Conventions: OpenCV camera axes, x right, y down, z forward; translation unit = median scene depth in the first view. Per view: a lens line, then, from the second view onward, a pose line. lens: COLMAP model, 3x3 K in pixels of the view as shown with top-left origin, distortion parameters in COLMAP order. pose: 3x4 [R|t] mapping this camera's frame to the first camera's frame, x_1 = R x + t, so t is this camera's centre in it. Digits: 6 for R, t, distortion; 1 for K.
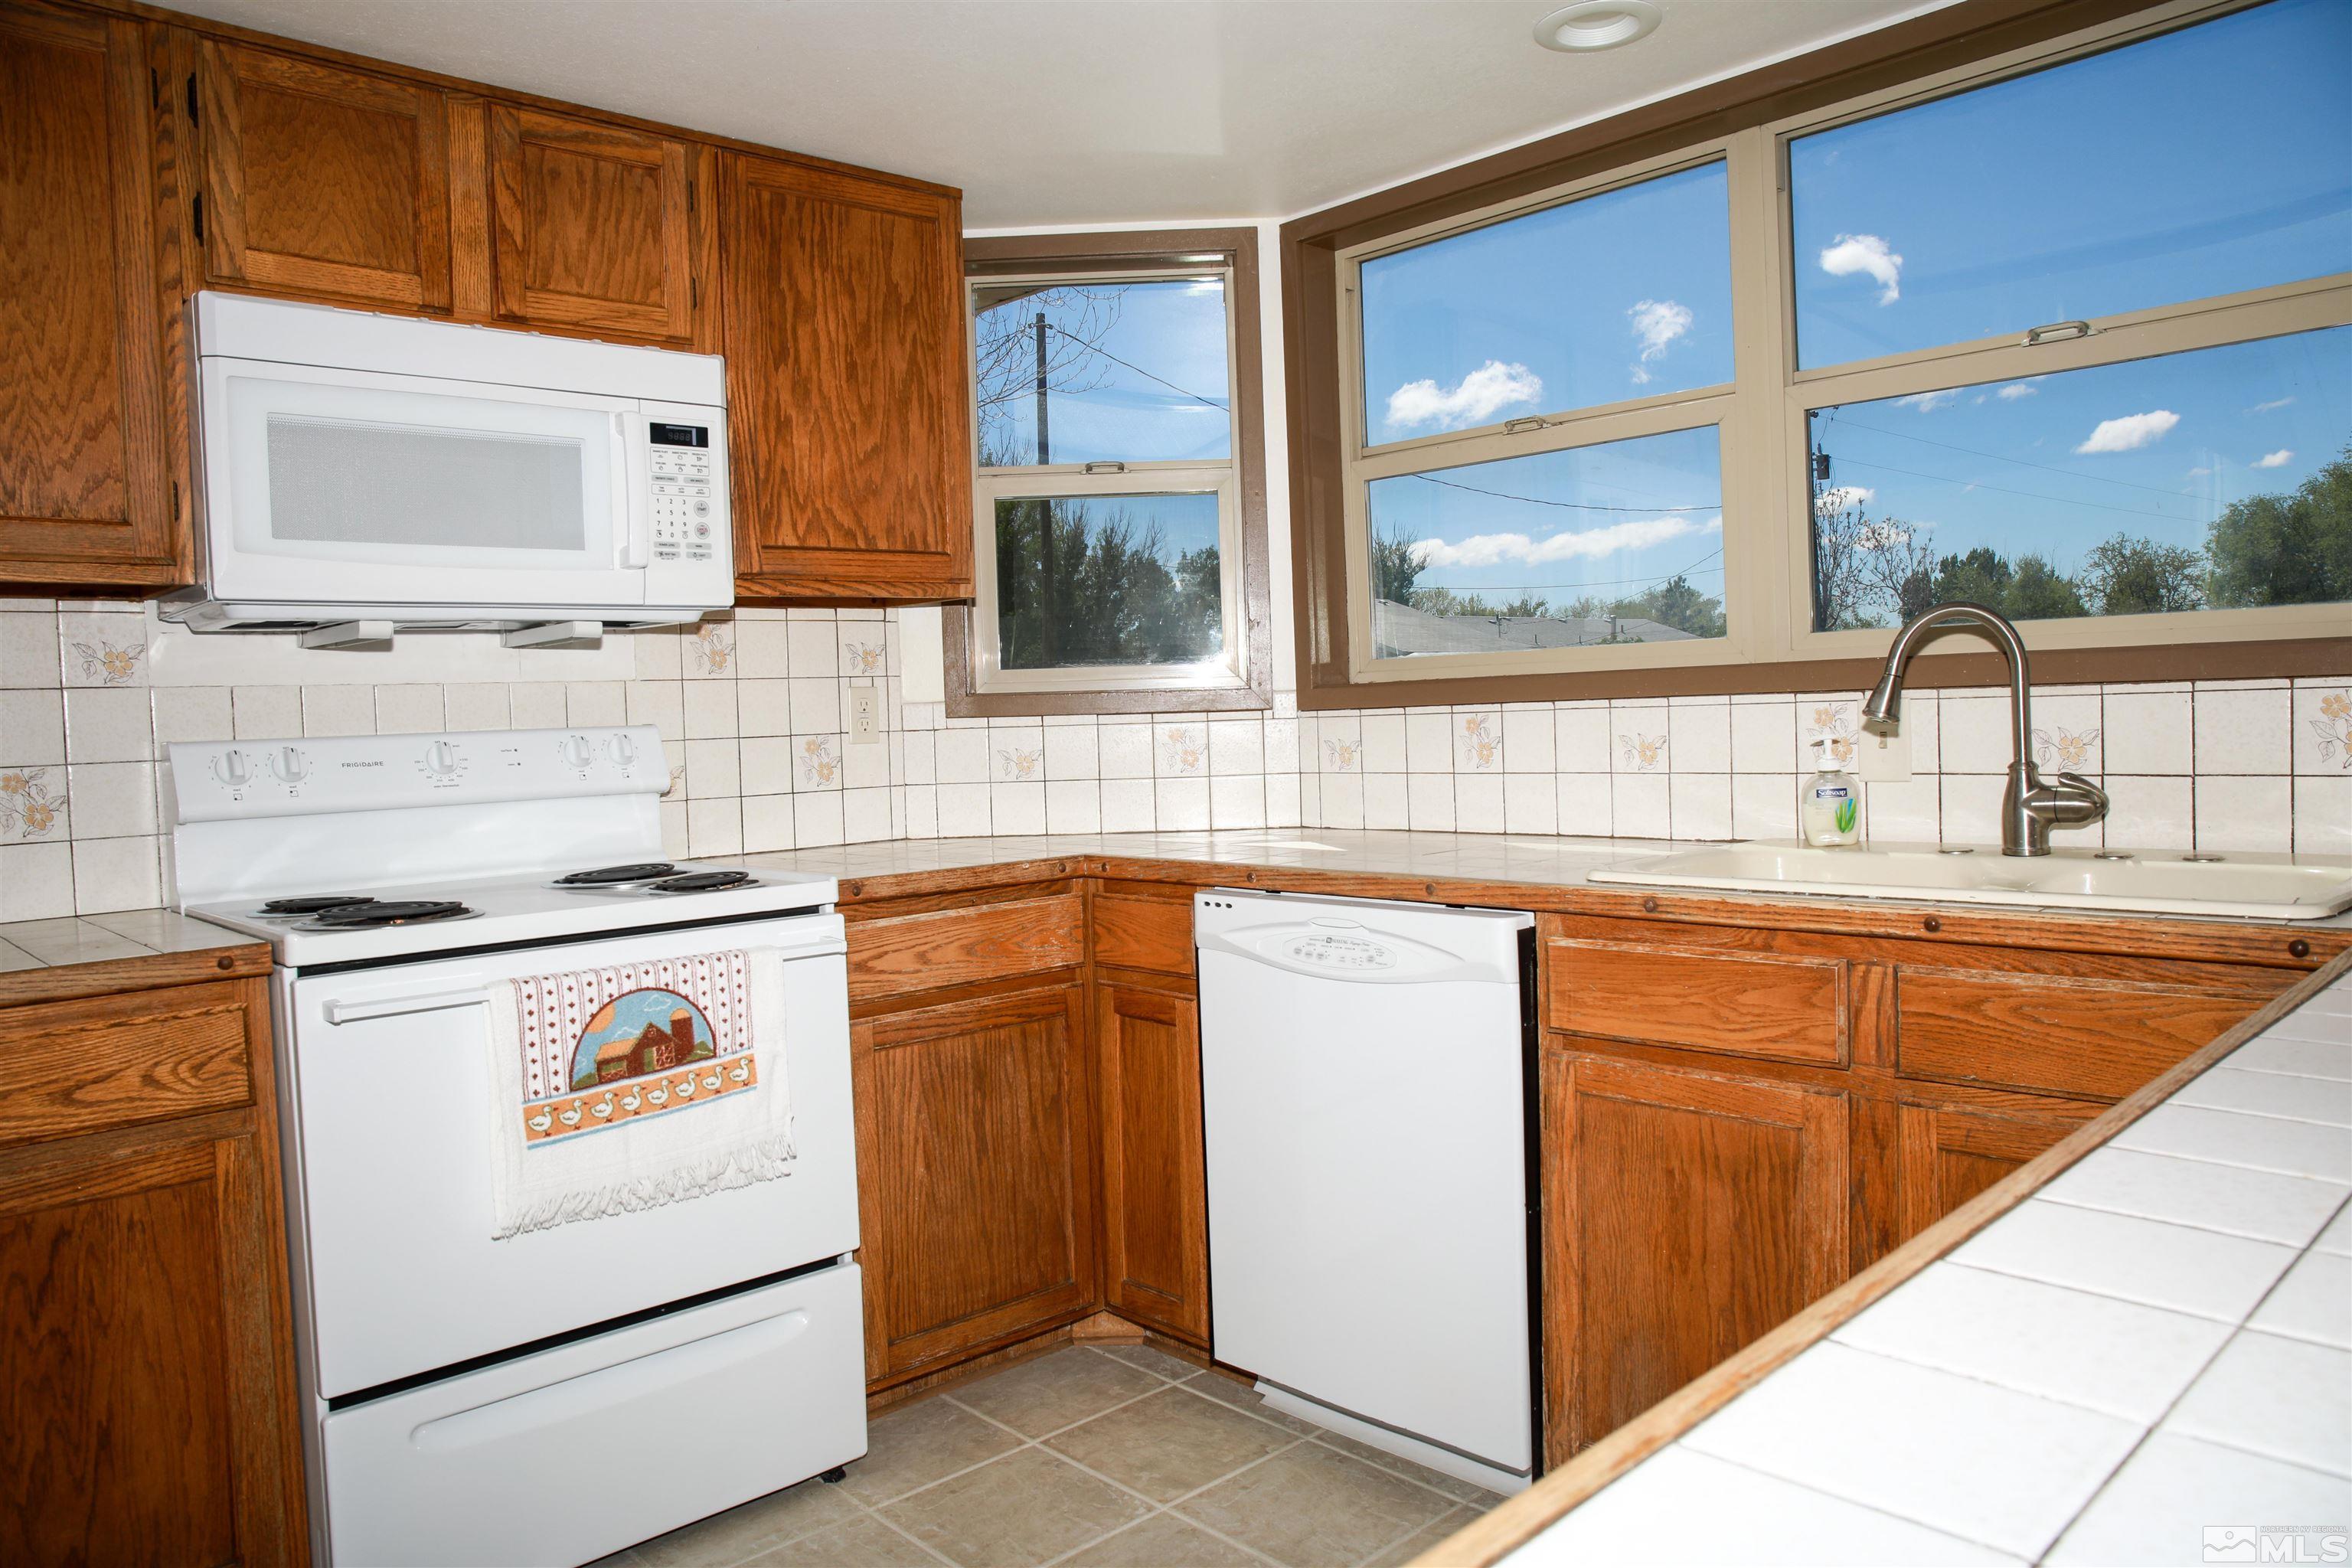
lens RADIAL K [[1618.5, 0, 1186.1], [0, 1618.5, 783.3], [0, 0, 1]] dist [-0.086579, 0.077087]
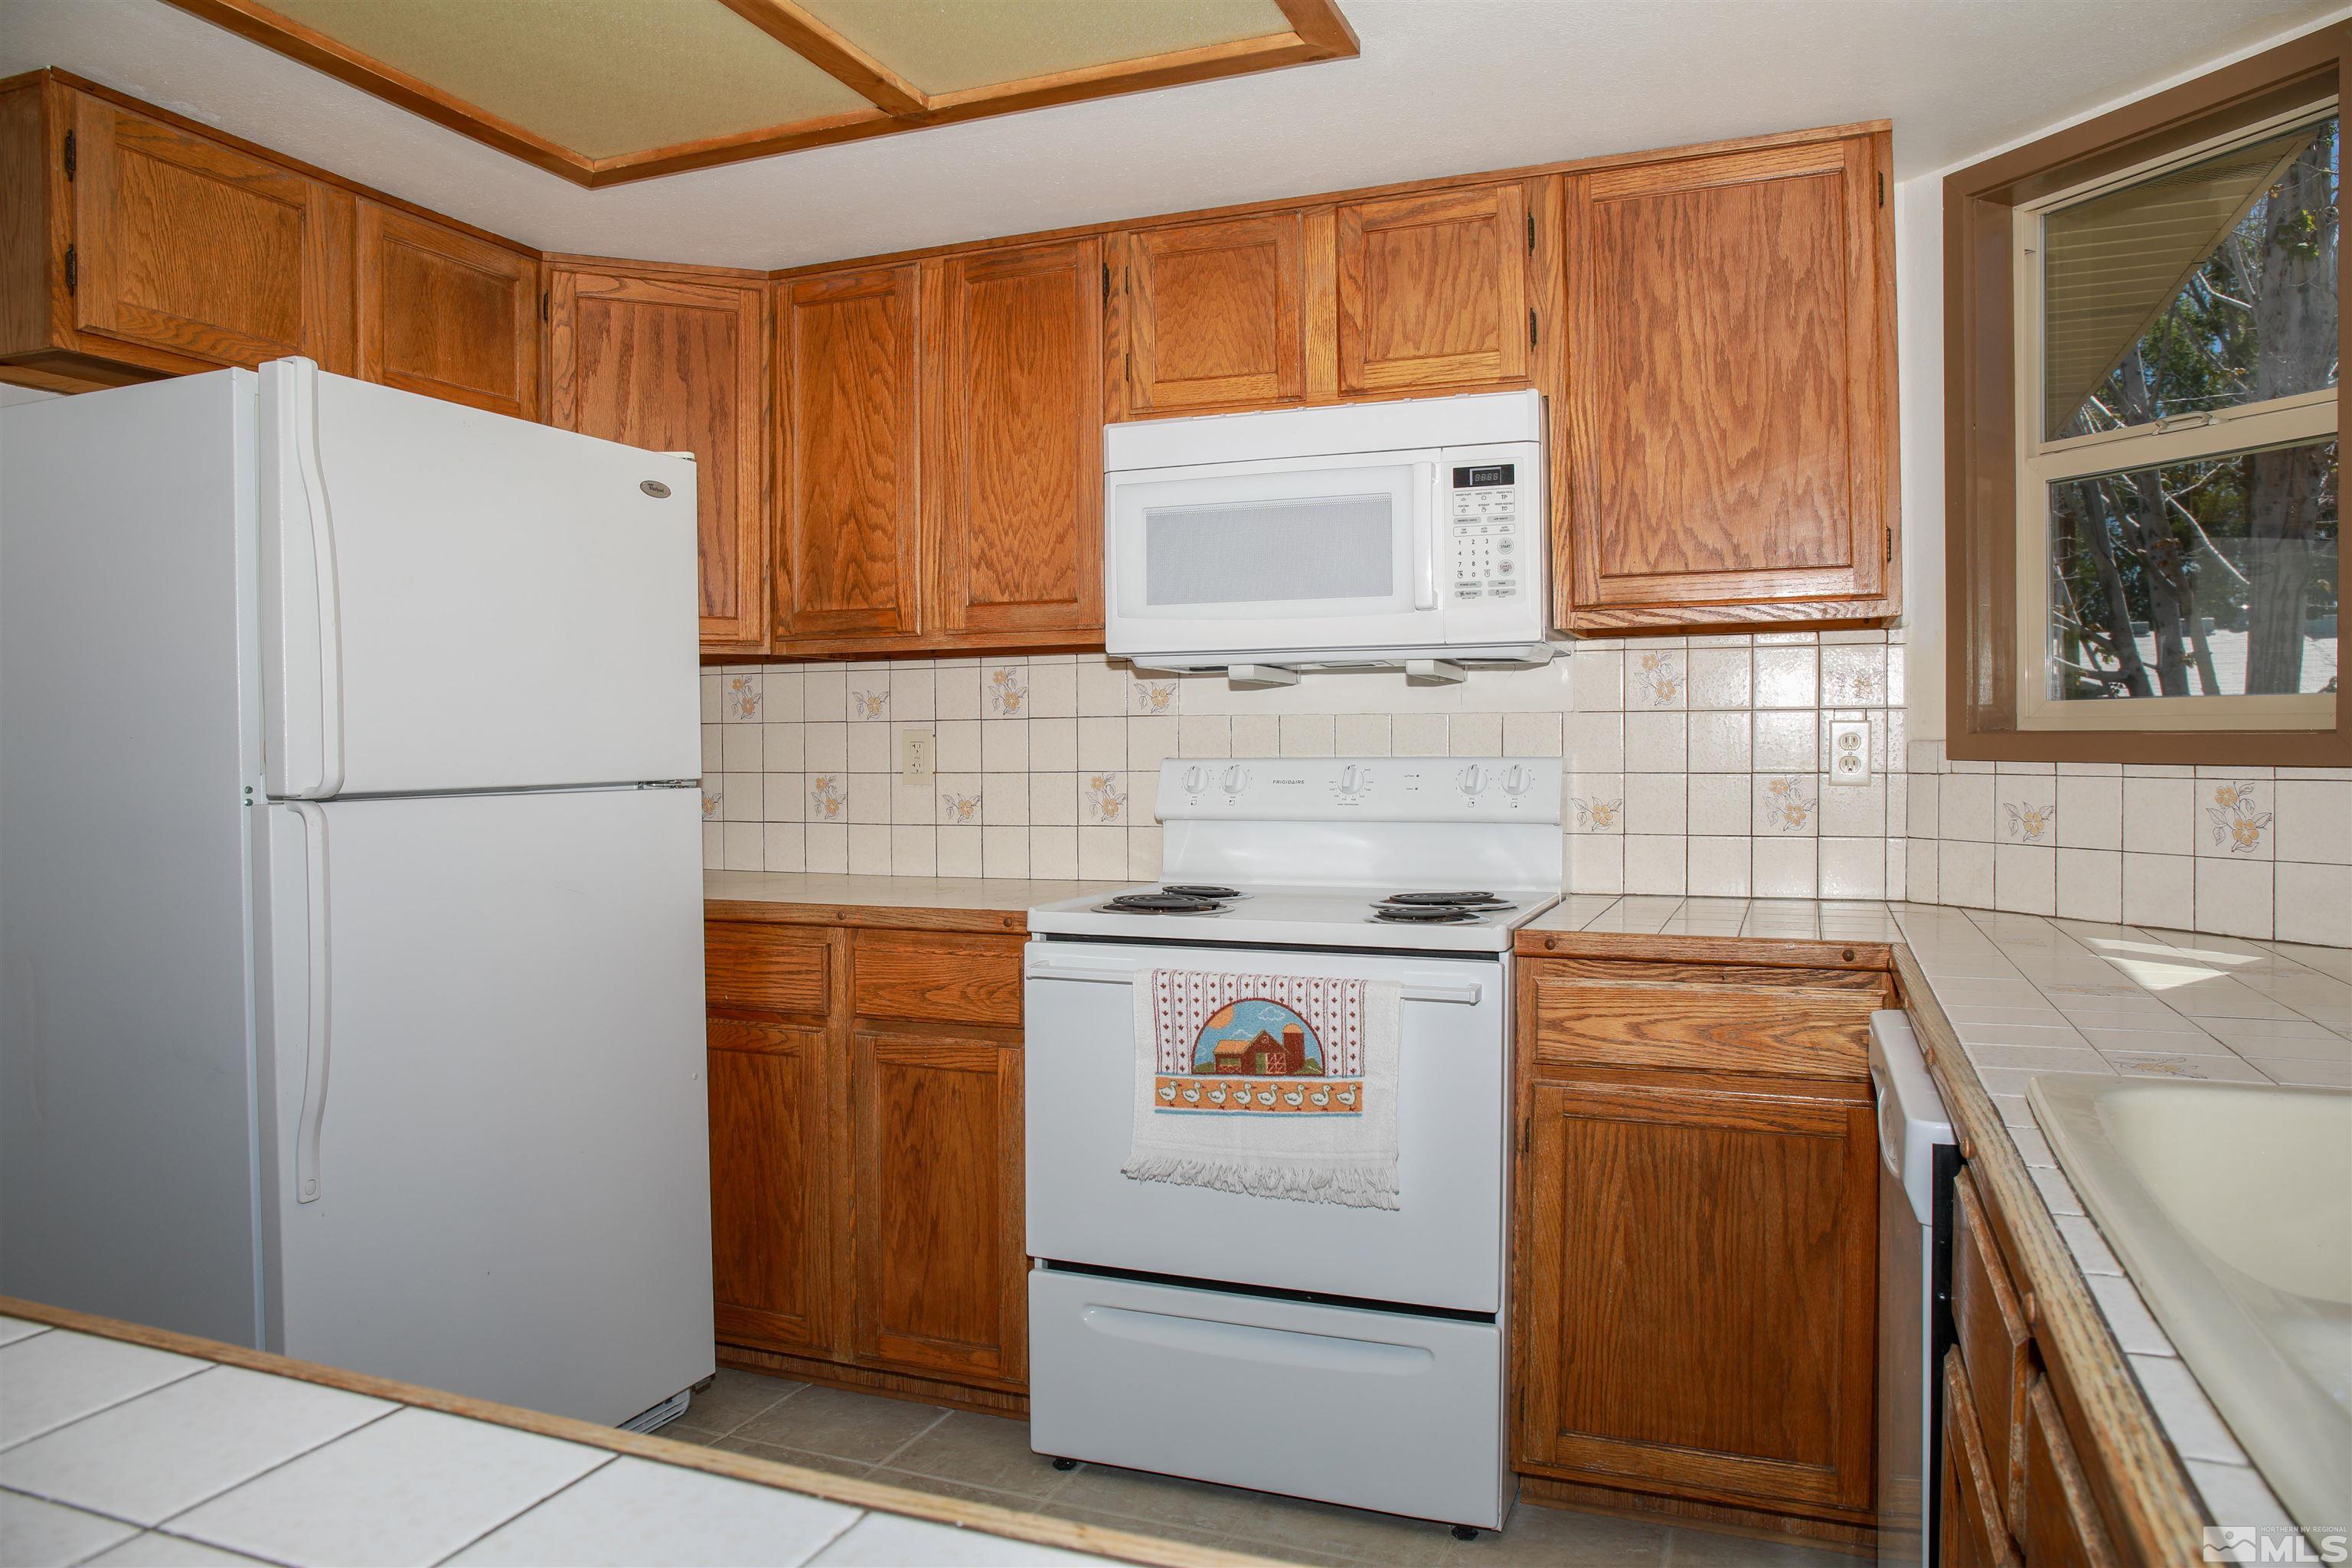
lens RADIAL K [[1618.5, 0, 1186.1], [0, 1618.5, 783.3], [0, 0, 1]] dist [-0.086579, 0.077087]
pose [[0.427454, 0.053736, -0.902439, 0.538968], [-0.050855, 0.998080, 0.035343, -0.048475], [0.902605, 0.030786, 0.429367, 0.393658]]
